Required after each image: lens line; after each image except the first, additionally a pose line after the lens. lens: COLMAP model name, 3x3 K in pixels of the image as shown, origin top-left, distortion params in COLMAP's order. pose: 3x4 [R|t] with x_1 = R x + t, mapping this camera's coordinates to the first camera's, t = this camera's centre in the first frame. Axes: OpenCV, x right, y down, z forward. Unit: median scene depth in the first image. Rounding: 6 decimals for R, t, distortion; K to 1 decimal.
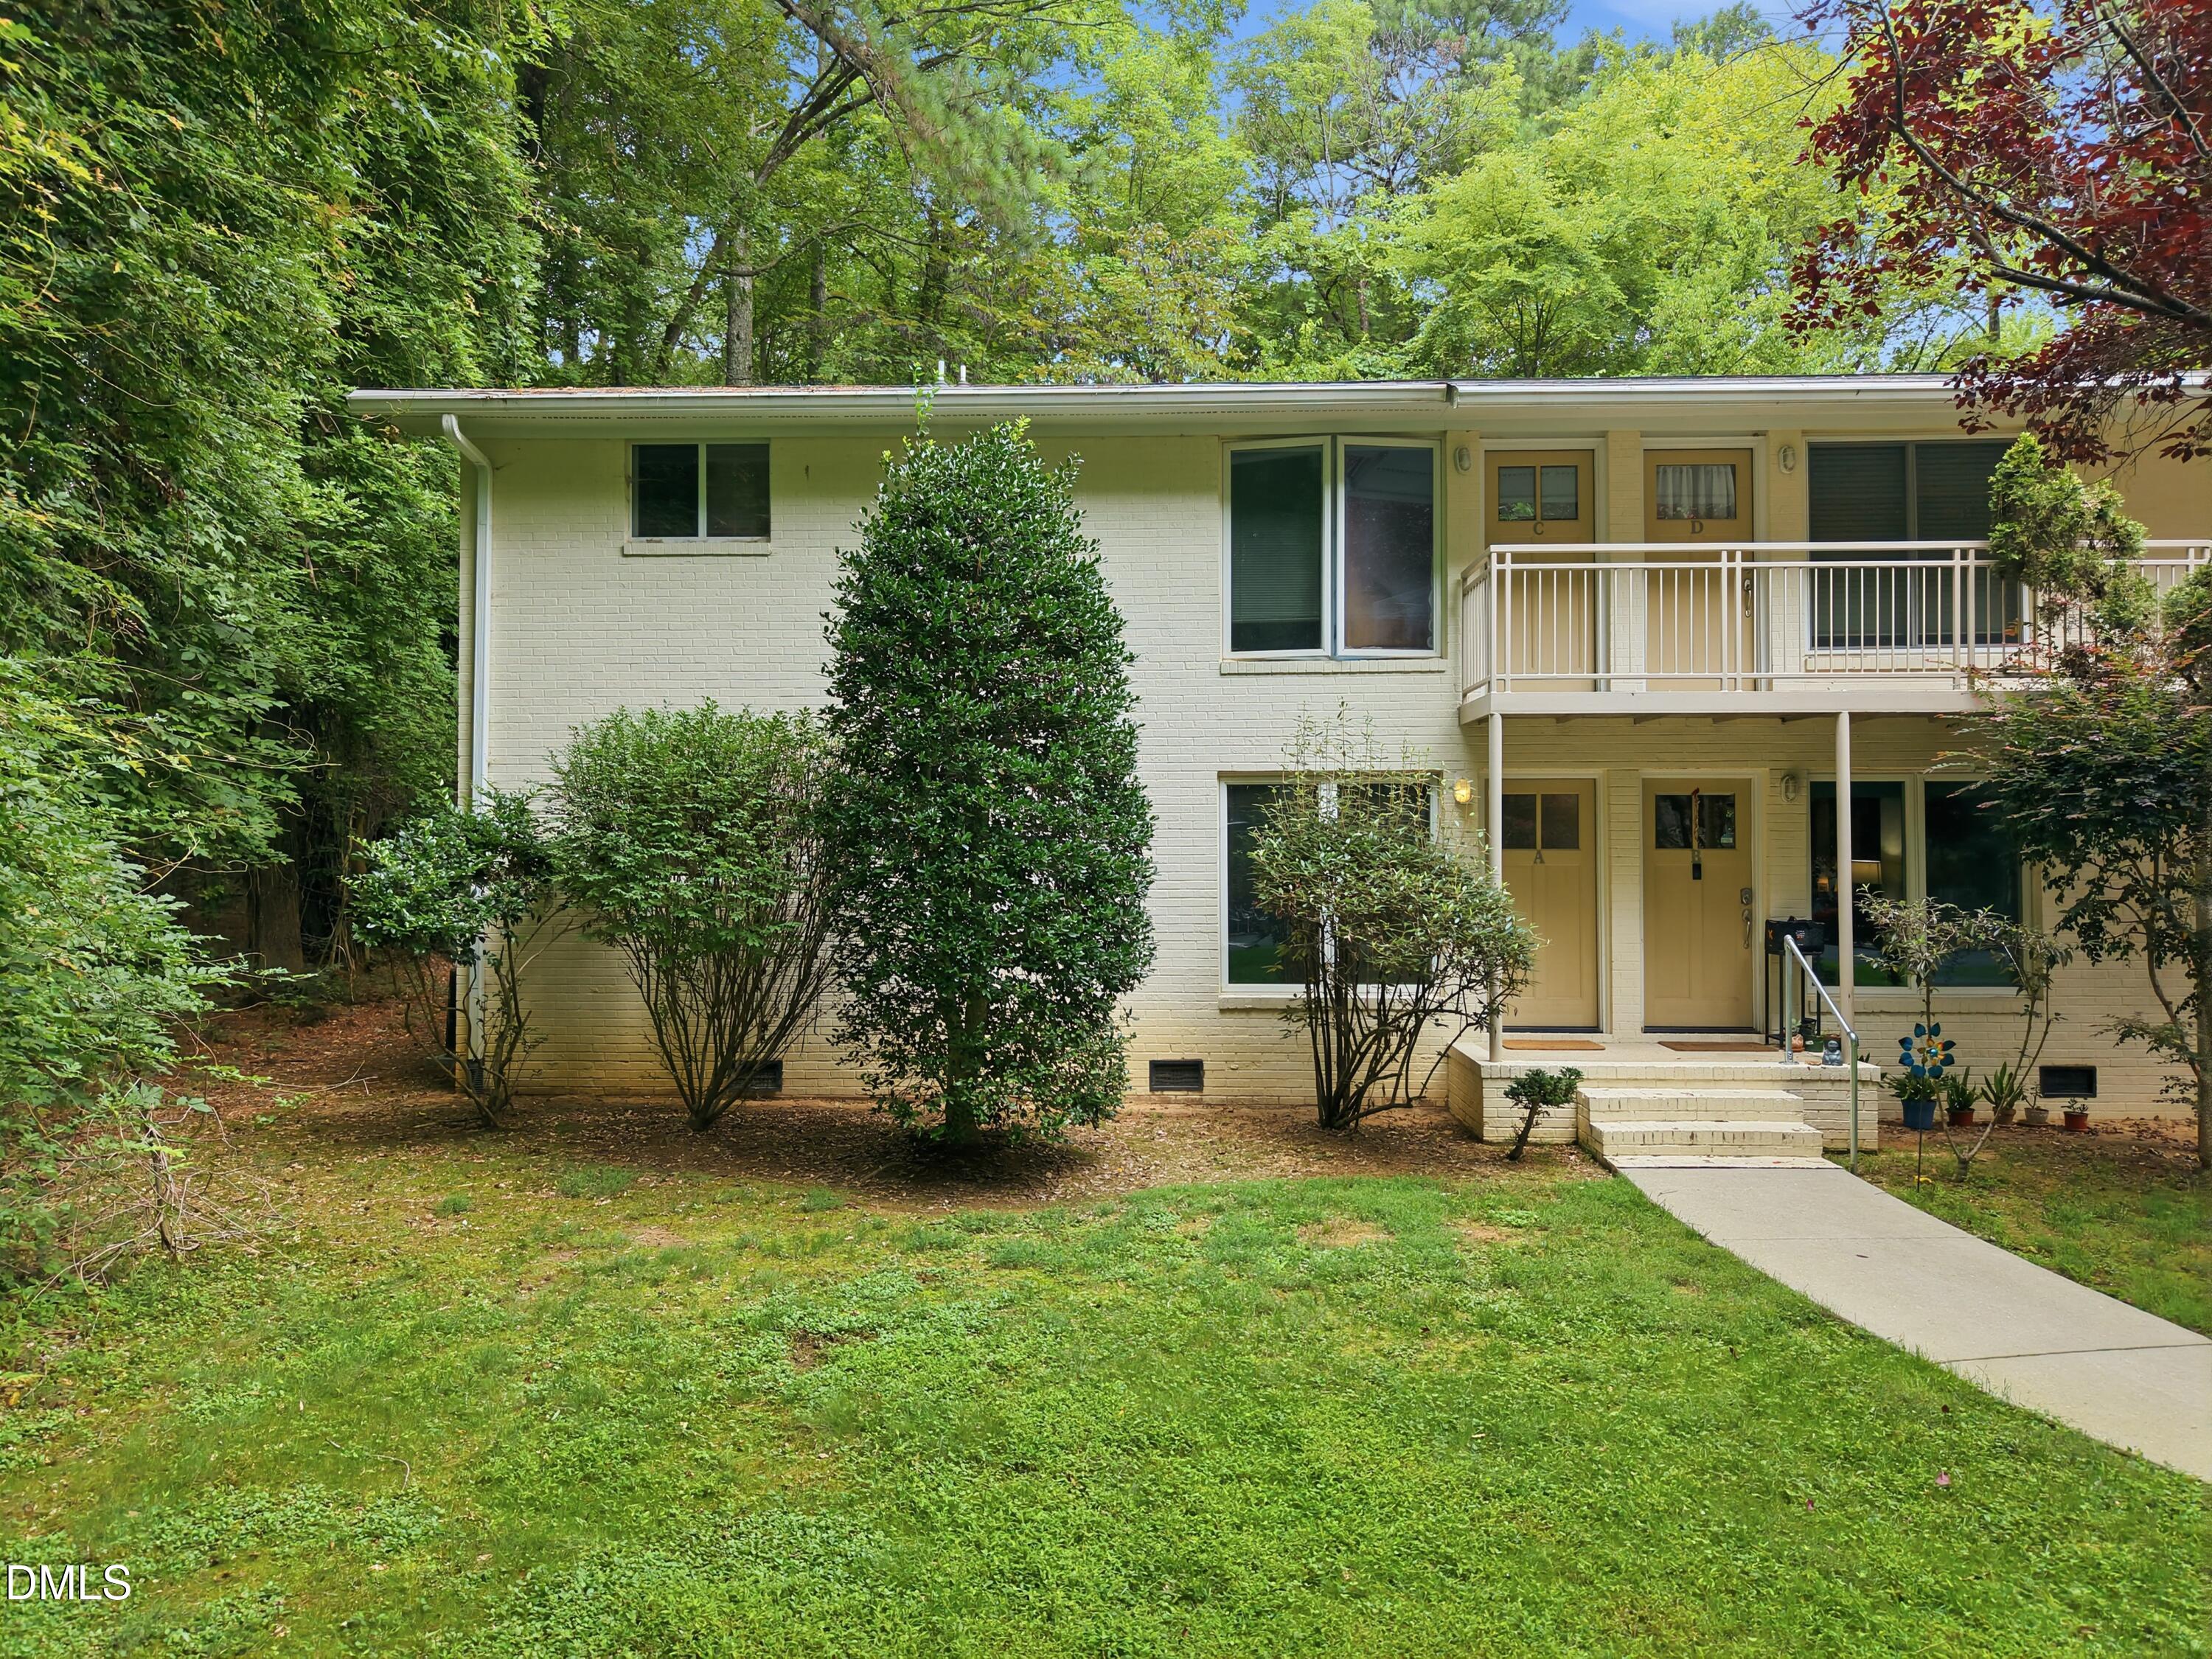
lens RADIAL K [[1524.0, 0, 1138.4], [0, 1524.0, 831.4], [0, 0, 1]] dist [0.005938, 0.001378]
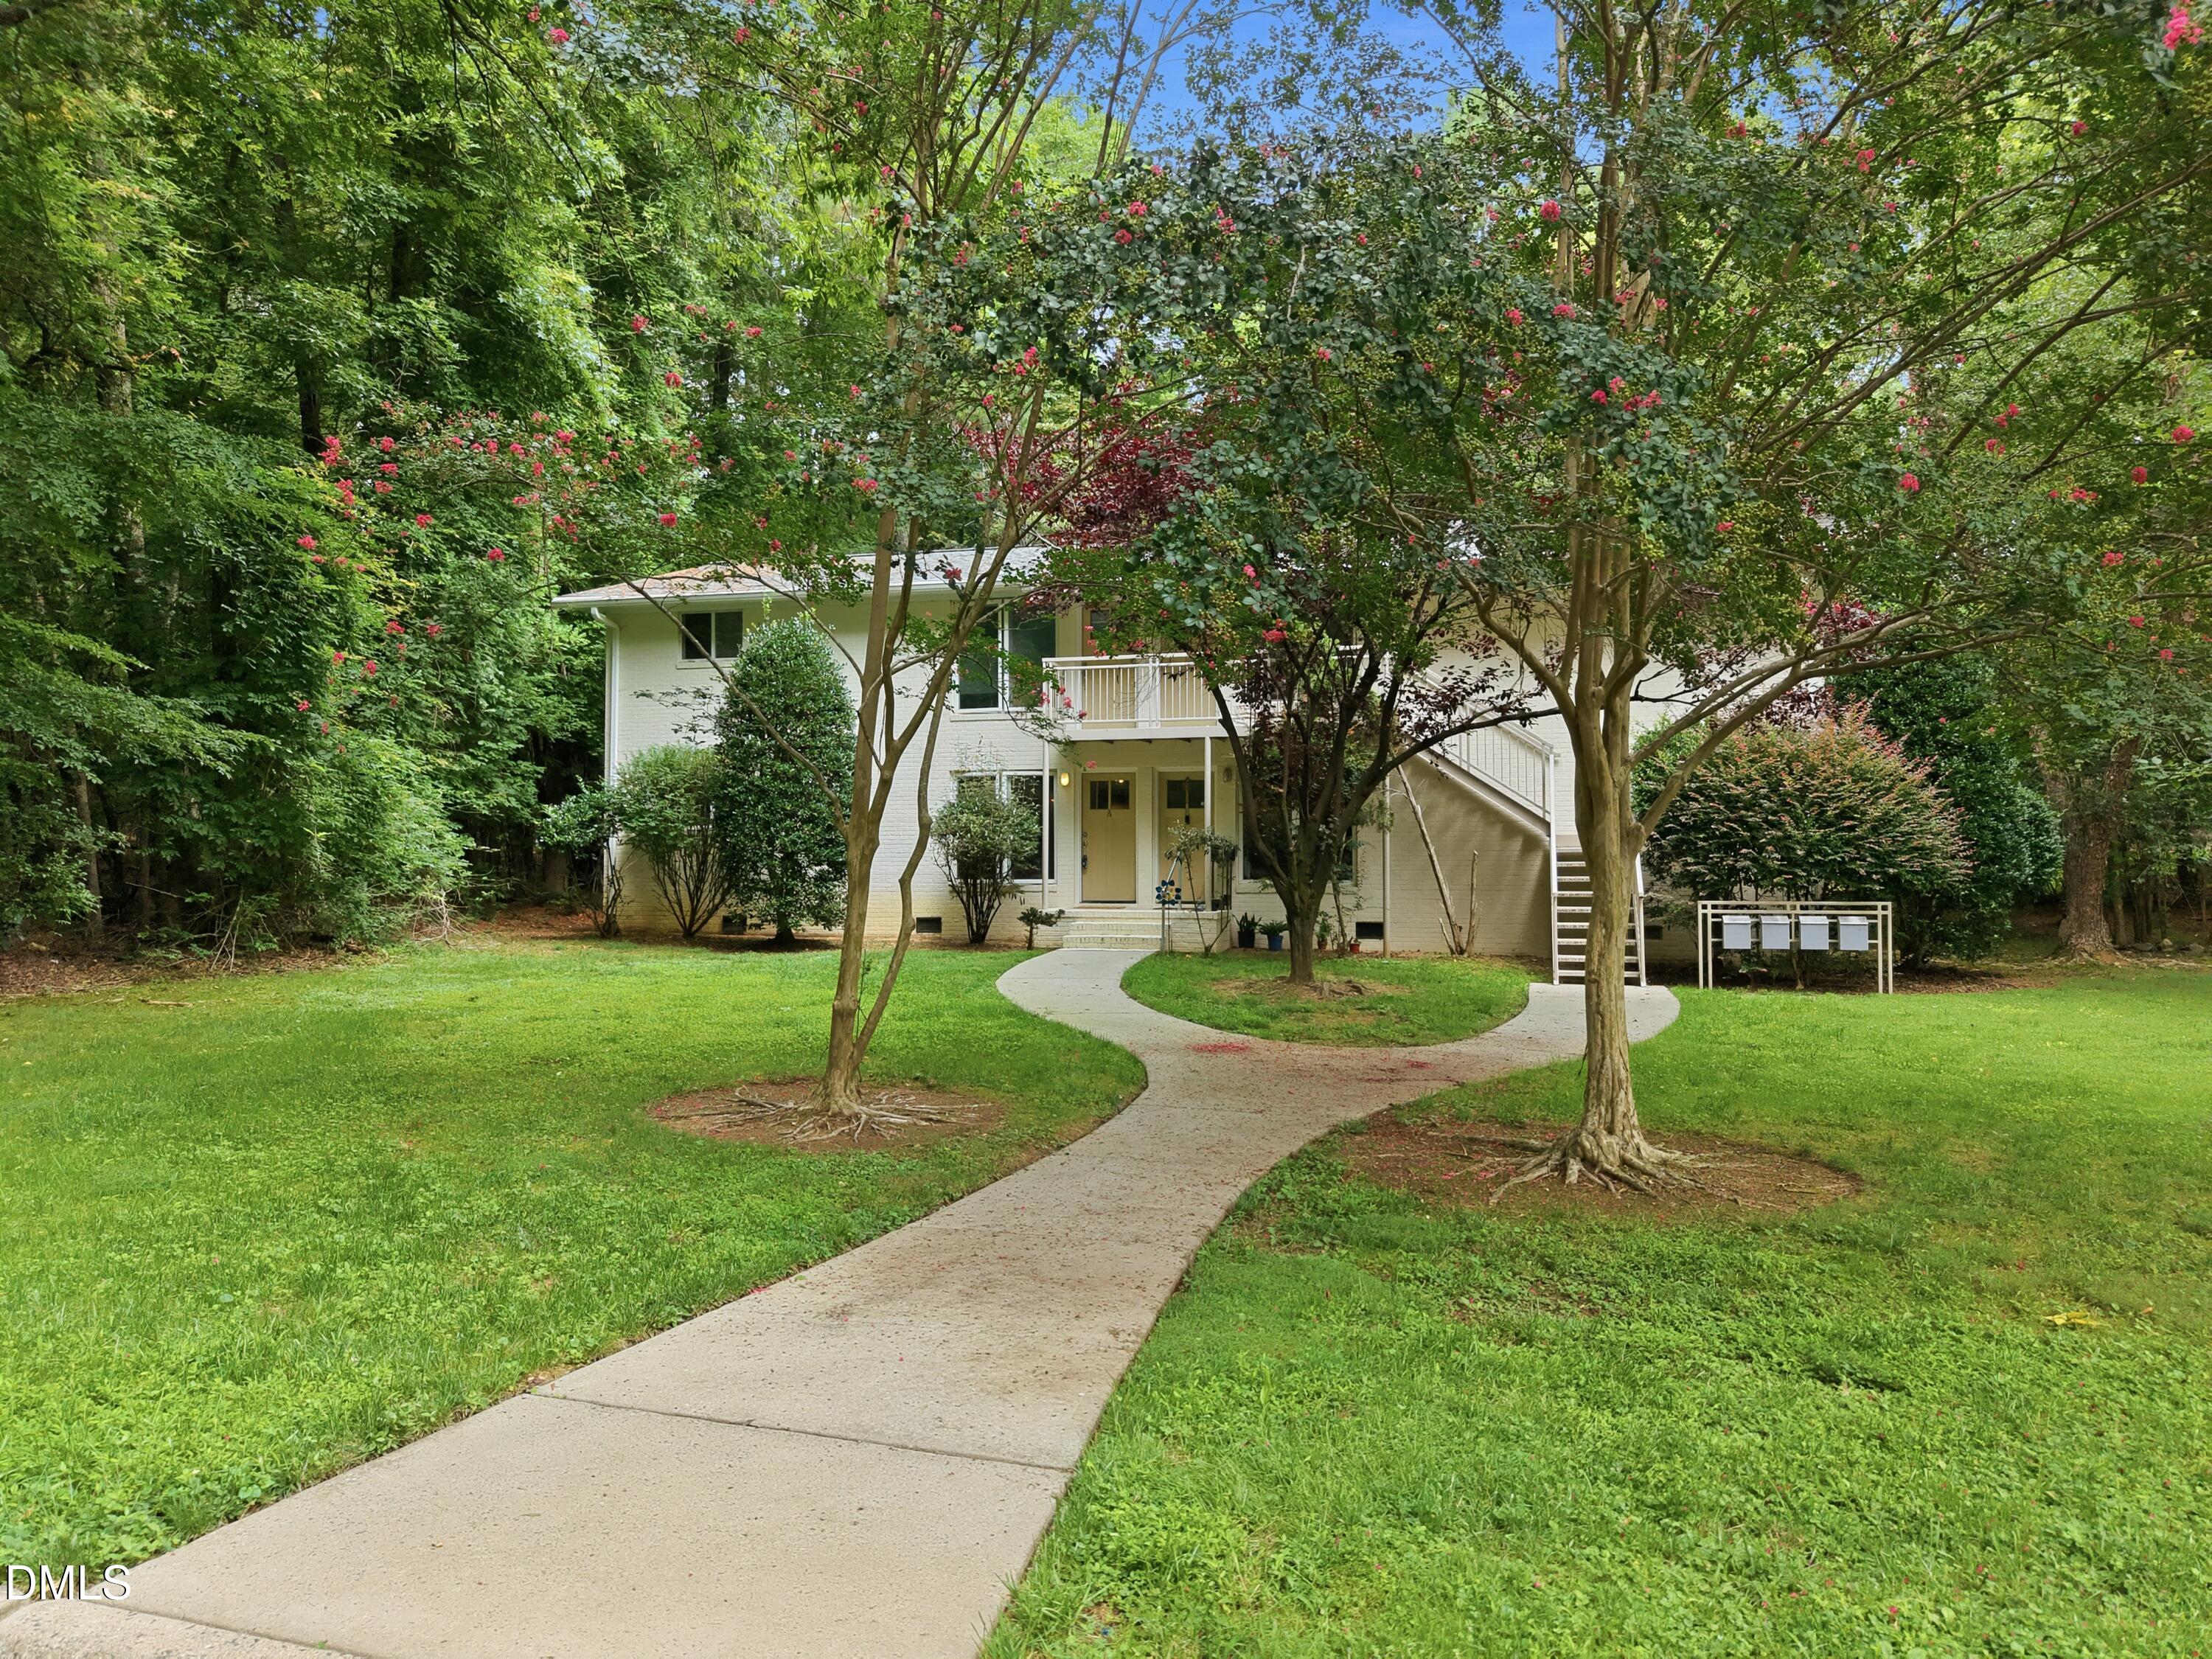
lens RADIAL K [[1537.3, 0, 1174.4], [0, 1537.3, 822.4], [0, 0, 1]] dist [-0.004916, -0.047220]
pose [[0.977490, -0.006232, -0.210892, 0.760134], [0.003040, 0.999876, -0.015457, 0.059422], [0.210962, 0.014468, 0.977387, -0.881484]]
